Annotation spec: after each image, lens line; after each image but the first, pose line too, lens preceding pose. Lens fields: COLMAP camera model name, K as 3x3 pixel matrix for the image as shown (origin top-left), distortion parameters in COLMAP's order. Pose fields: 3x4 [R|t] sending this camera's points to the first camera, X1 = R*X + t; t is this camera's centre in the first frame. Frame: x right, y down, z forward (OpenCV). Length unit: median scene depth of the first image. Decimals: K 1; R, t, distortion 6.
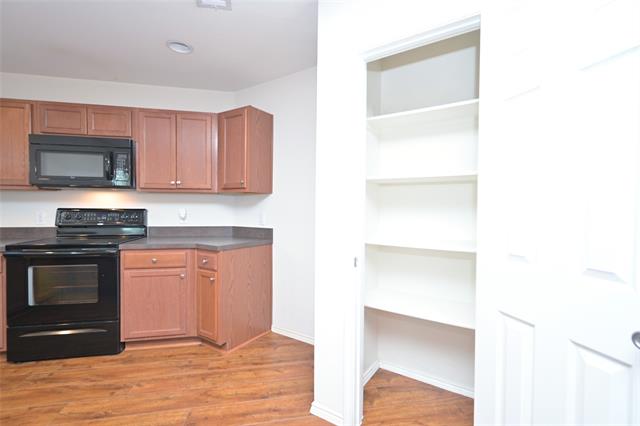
lens RADIAL K [[288.0, 0, 318.9], [0, 288.0, 213.8], [0, 0, 1]] dist [-0.000896, -0.001066]
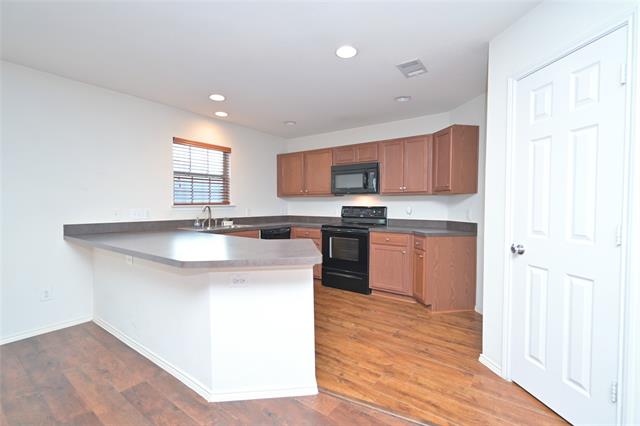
lens RADIAL K [[288.0, 0, 321.2], [0, 288.0, 211.0], [0, 0, 1]] dist [-0.000896, -0.001066]
pose [[0.677025, 0.009855, -0.735894, 0.296318], [-0.013395, 0.999910, 0.001067, 0.010513], [0.735838, 0.009135, 0.677096, -0.281564]]
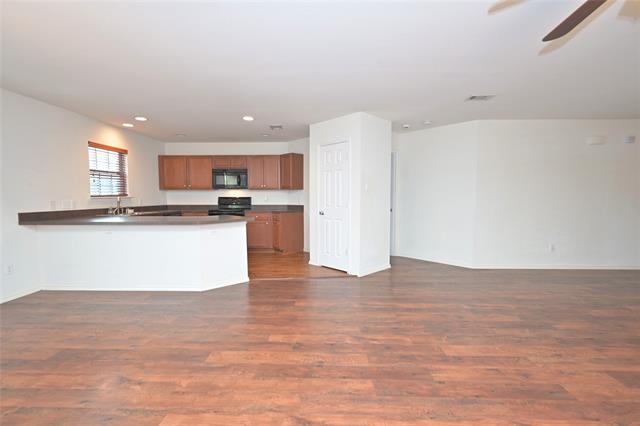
lens RADIAL K [[288.0, 0, 320.4], [0, 288.0, 215.9], [0, 0, 1]] dist [-0.000896, -0.001066]
pose [[0.974941, 0.005679, -0.222390, 0.519415], [0.005091, 0.998843, 0.047828, 0.031924], [0.222404, -0.047761, 0.973784, -1.290751]]
